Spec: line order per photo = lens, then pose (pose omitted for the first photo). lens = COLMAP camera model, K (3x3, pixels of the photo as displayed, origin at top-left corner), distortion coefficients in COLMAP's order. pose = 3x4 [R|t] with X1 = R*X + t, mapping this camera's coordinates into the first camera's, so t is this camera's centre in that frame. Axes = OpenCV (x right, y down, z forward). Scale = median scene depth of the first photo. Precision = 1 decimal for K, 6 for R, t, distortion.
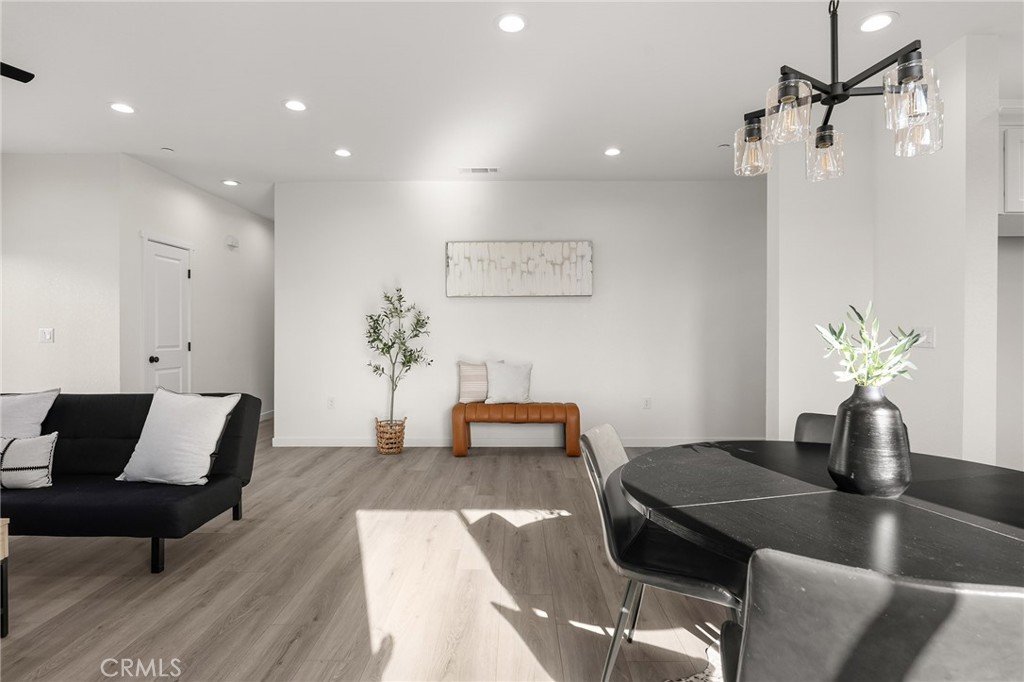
lens RADIAL K [[521.2, 0, 511.3], [0, 521.2, 338.8], [0, 0, 1]] dist [-0.003405, -0.000270]
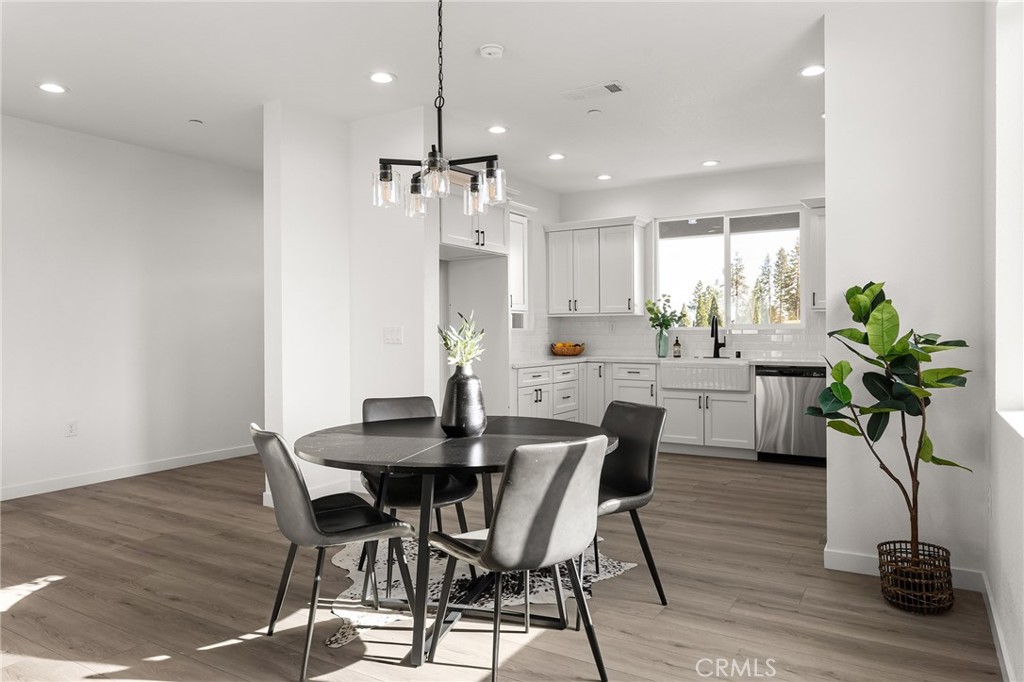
lens RADIAL K [[681.7, 0, 512.0], [0, 681.7, 341.0], [0, 0, 1]] dist [-0.001109, -0.002078]
pose [[0.507824, -0.015989, 0.861312, -0.672537], [0.017108, 0.999818, 0.008473, 0.002597], [-0.861291, 0.010432, 0.508005, -0.092339]]
